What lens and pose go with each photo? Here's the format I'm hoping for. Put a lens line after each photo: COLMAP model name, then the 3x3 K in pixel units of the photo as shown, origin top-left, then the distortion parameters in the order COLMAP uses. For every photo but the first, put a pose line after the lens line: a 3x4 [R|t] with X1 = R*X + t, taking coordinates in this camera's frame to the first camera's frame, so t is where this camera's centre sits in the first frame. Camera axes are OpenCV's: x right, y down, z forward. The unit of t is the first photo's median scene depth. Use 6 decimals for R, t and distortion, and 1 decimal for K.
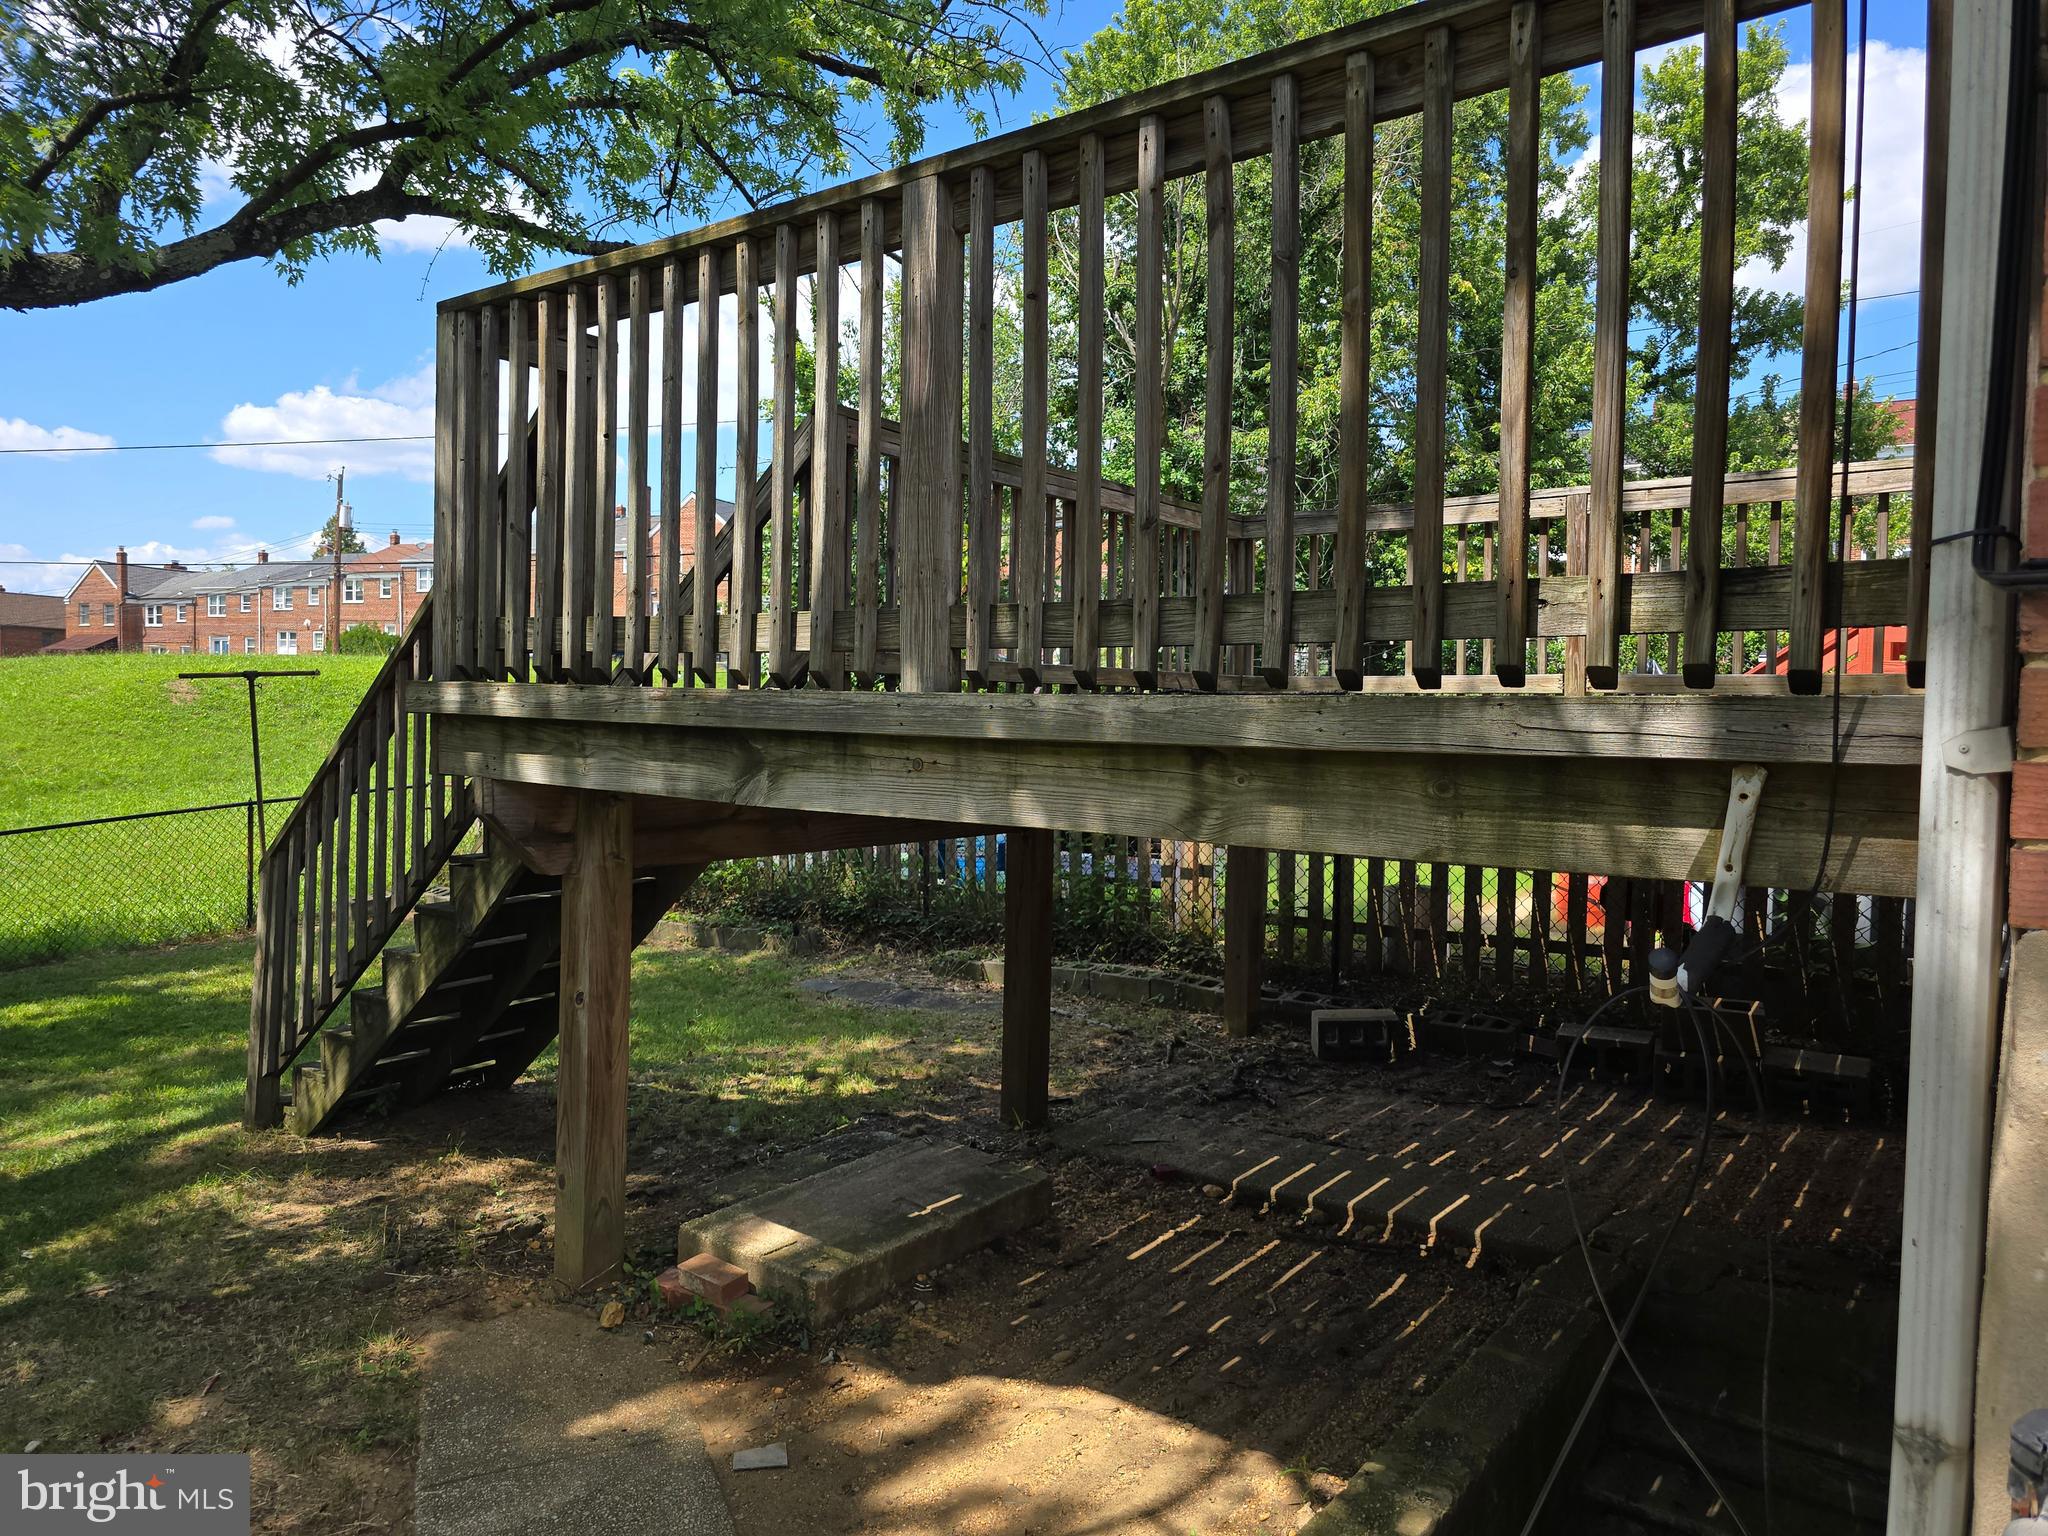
lens RADIAL K [[1371.0, 0, 1019.6], [0, 1371.0, 781.3], [0, 0, 1]] dist [0.043905, -0.046511]
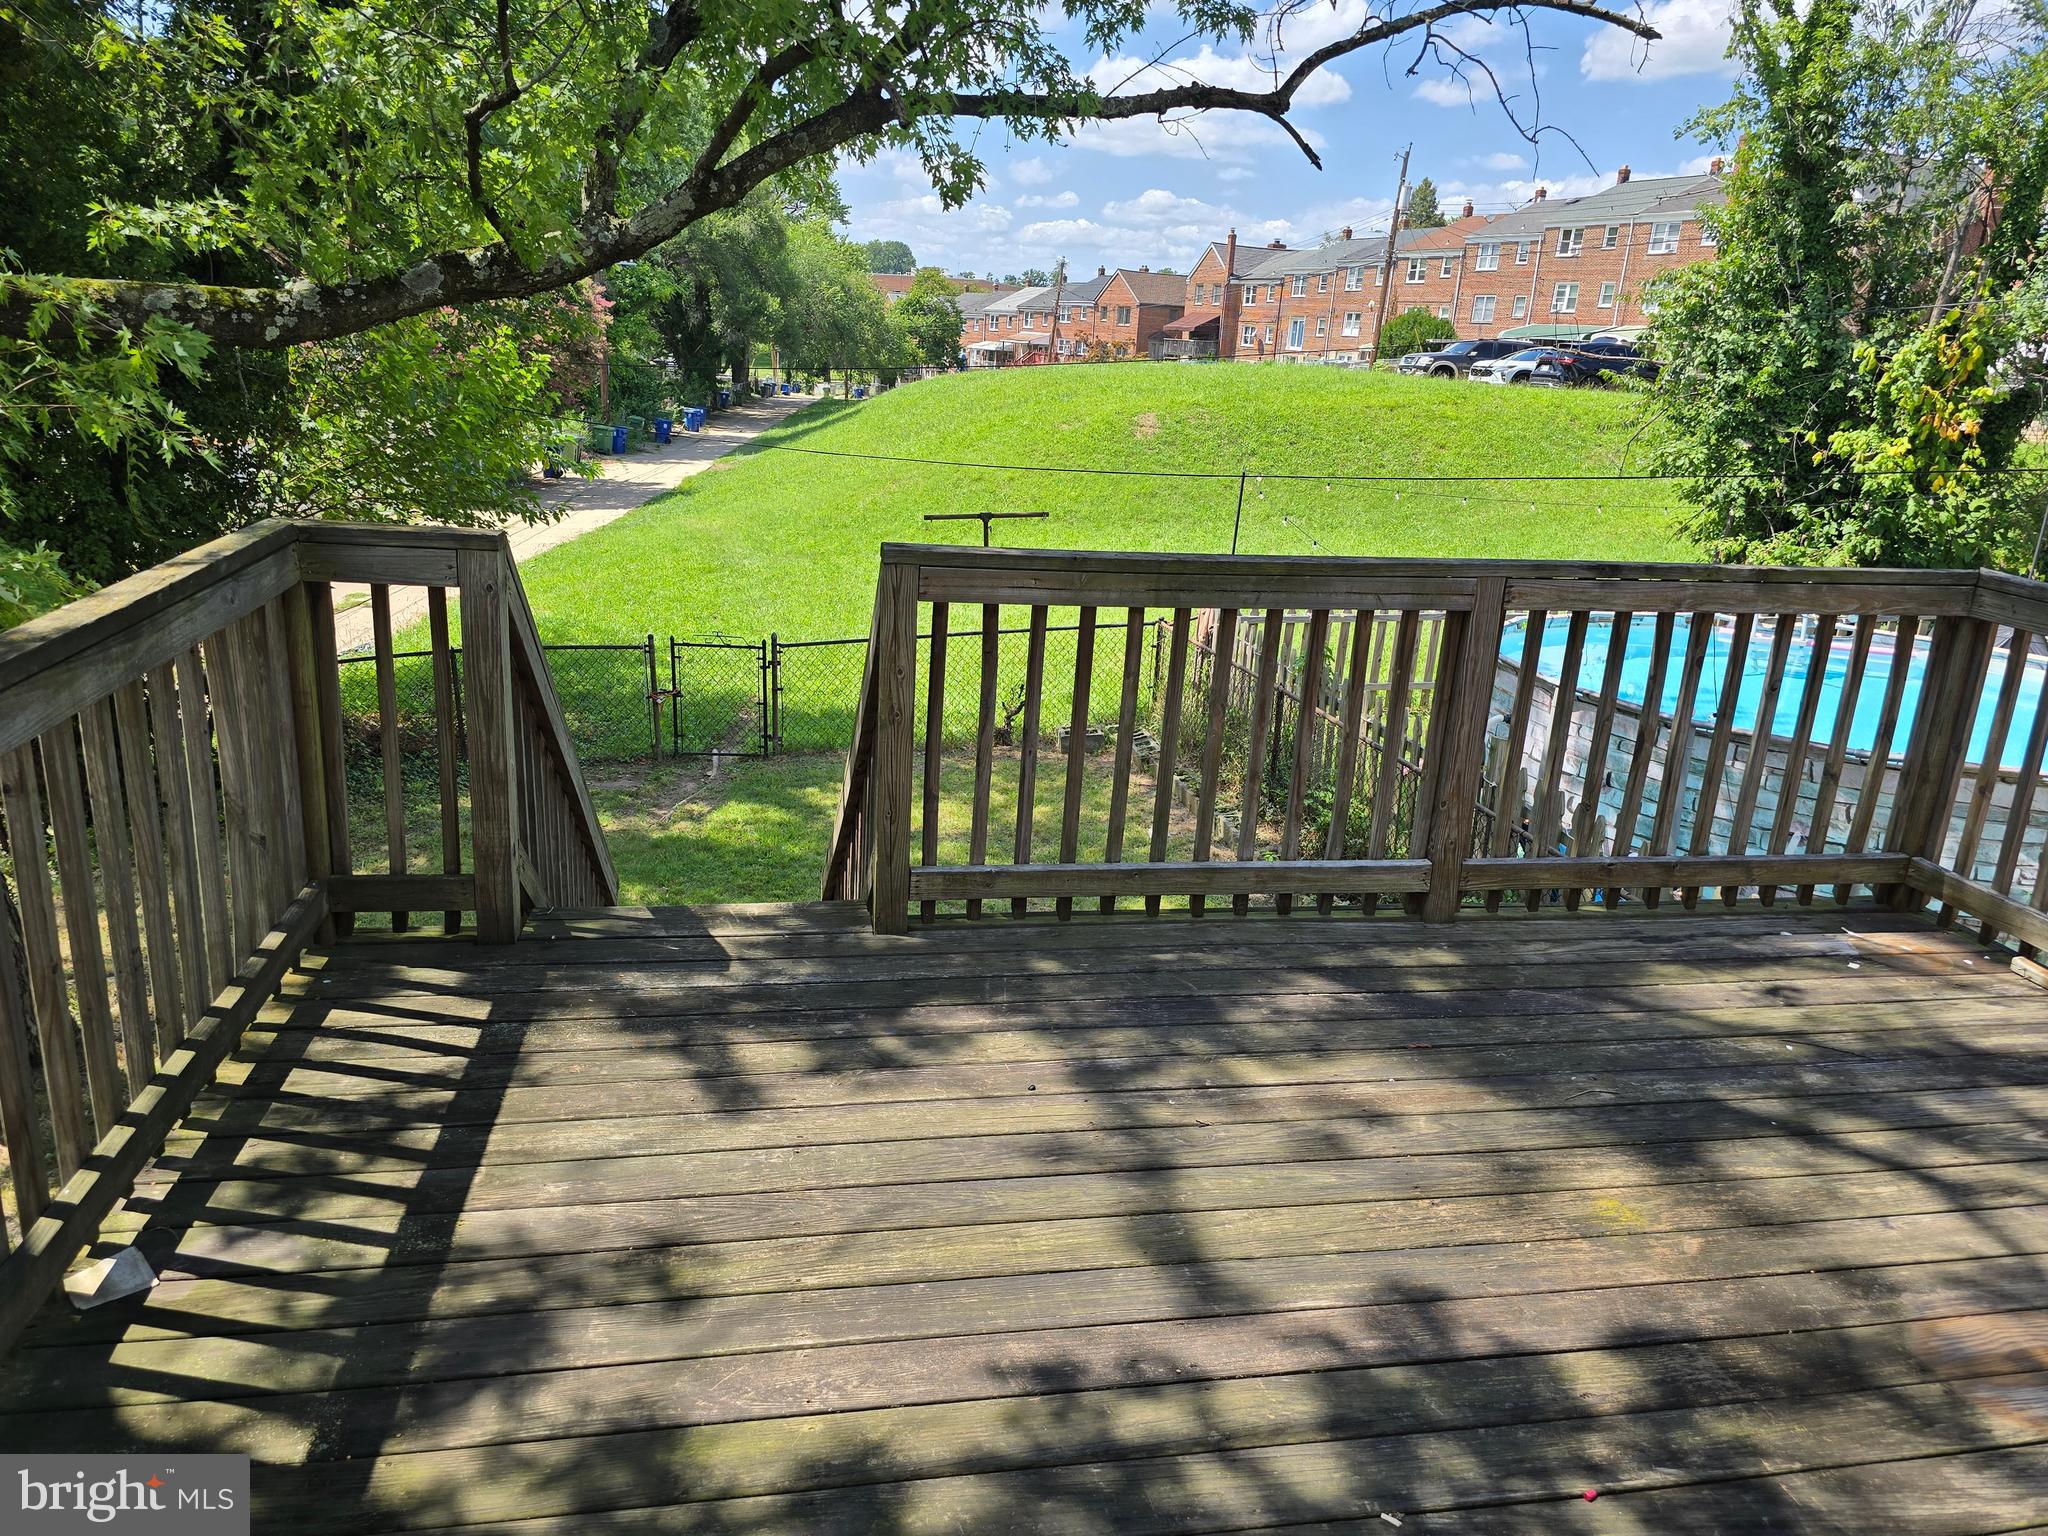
lens RADIAL K [[1371.0, 0, 1025.5], [0, 1371.0, 769.1], [0, 0, 1]] dist [0.043905, -0.046511]
pose [[0.737430, 0.221537, -0.638058, 0.343378], [-0.070707, 0.964809, 0.253267, -0.318871], [0.671712, -0.141652, 0.727144, 0.487293]]
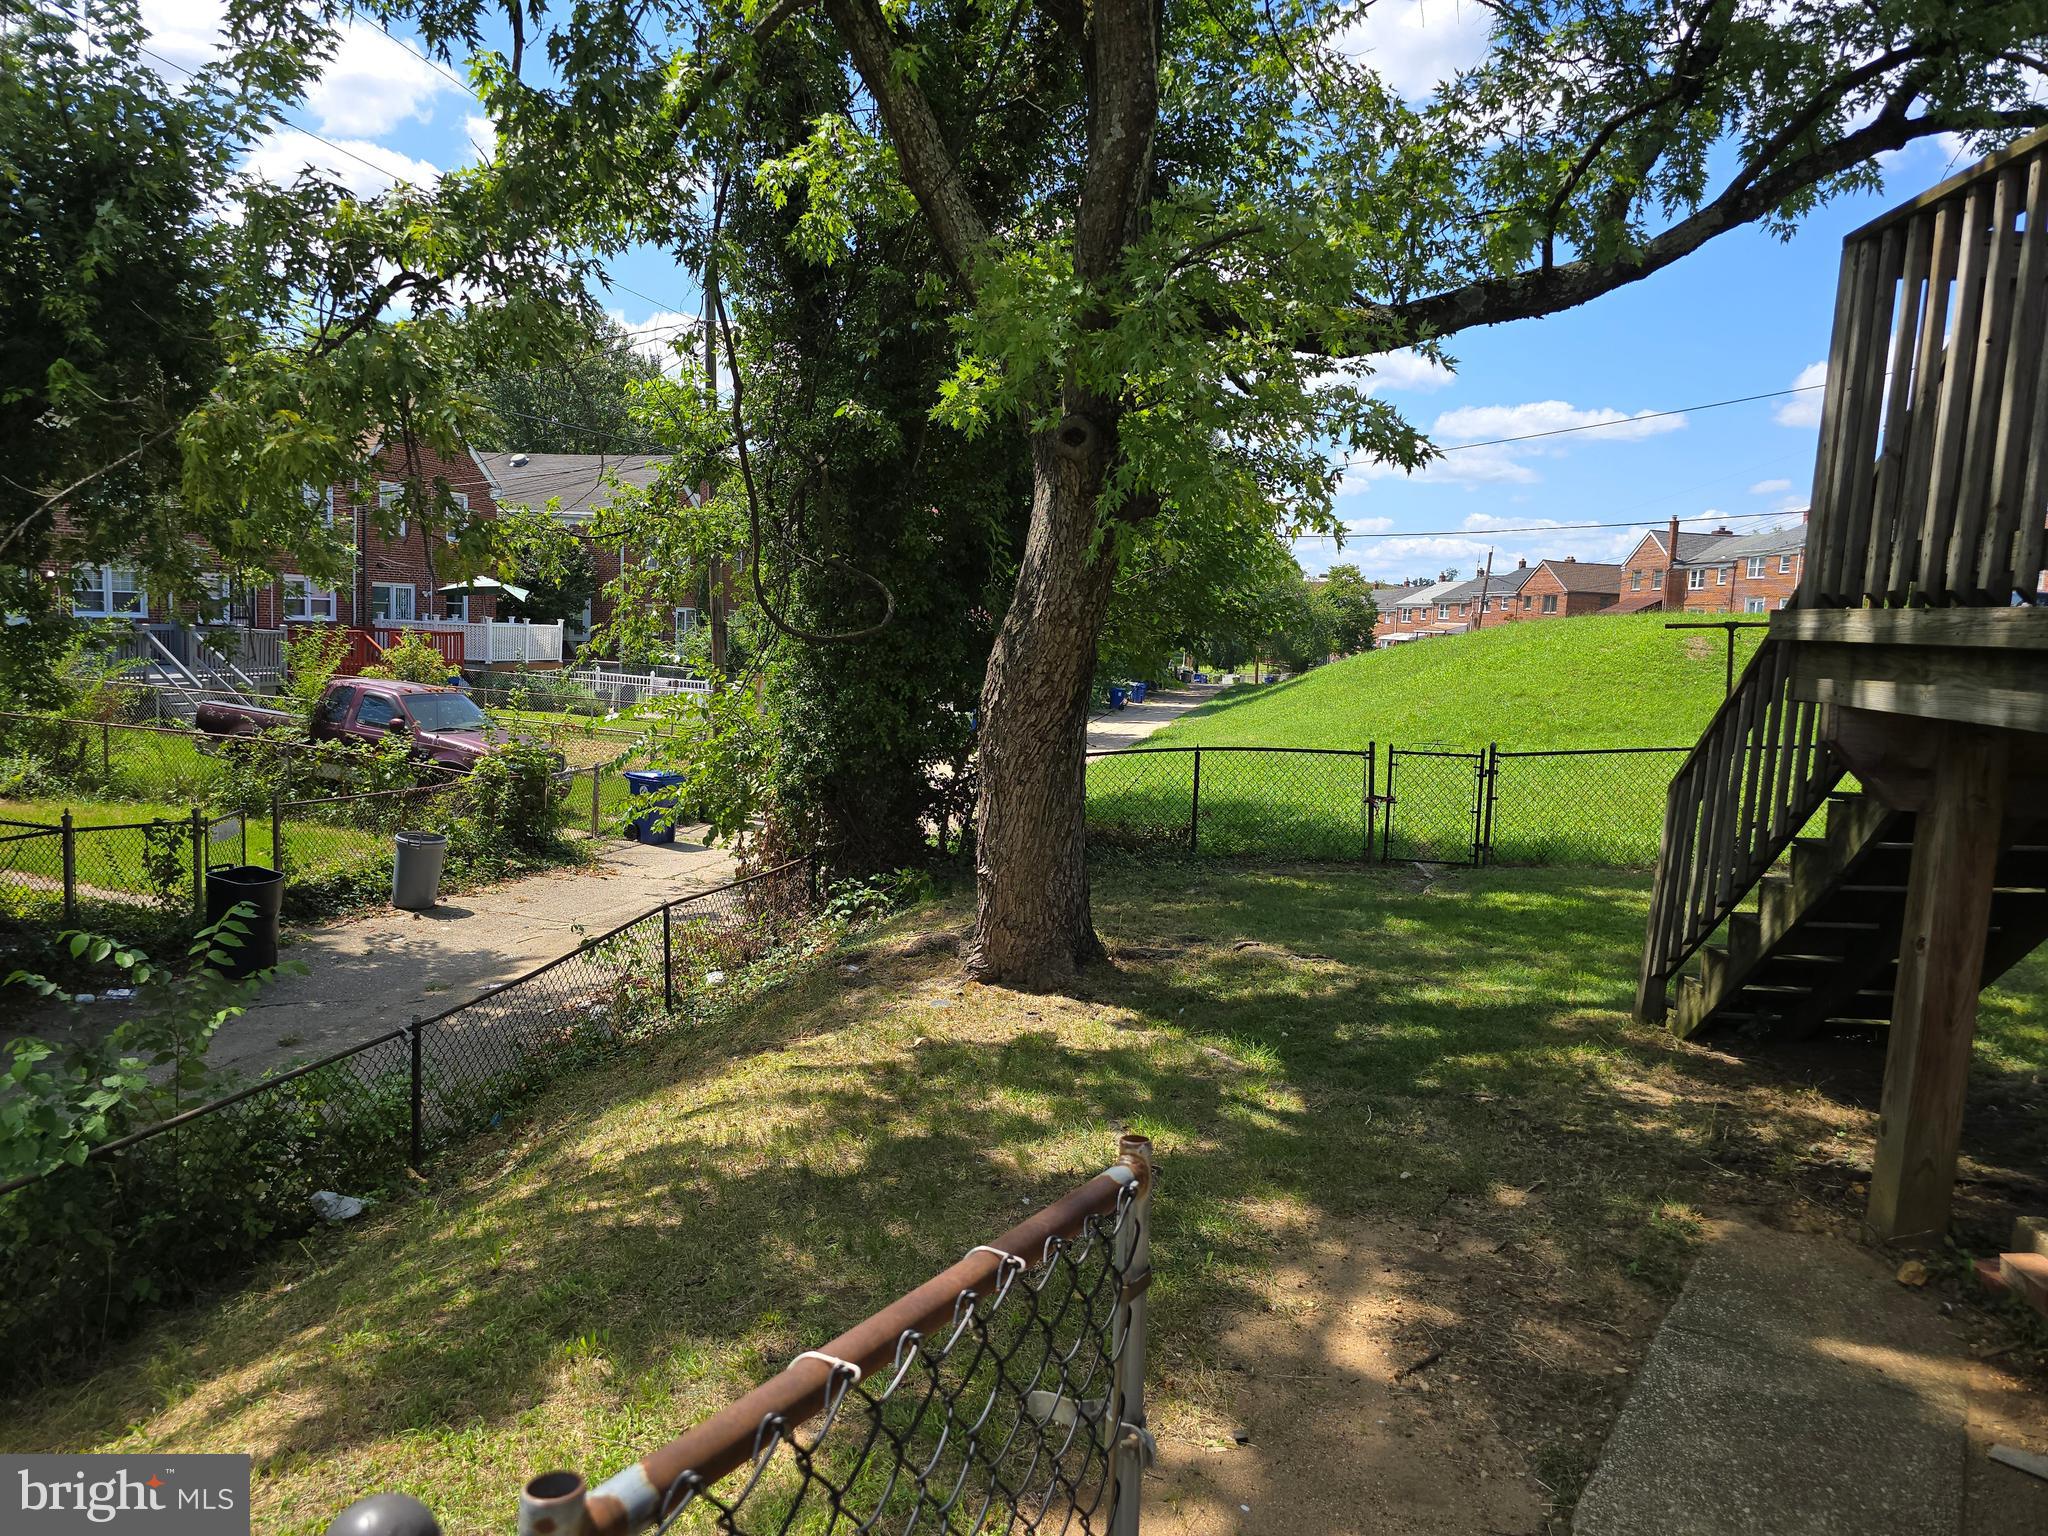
lens RADIAL K [[1371.0, 0, 1006.8], [0, 1371.0, 766.4], [0, 0, 1]] dist [0.043905, -0.046511]
pose [[0.523811, 0.088994, -0.847173, 0.110753], [-0.075466, 0.995465, 0.057911, 0.020617], [0.848485, 0.033599, 0.528152, -0.033204]]
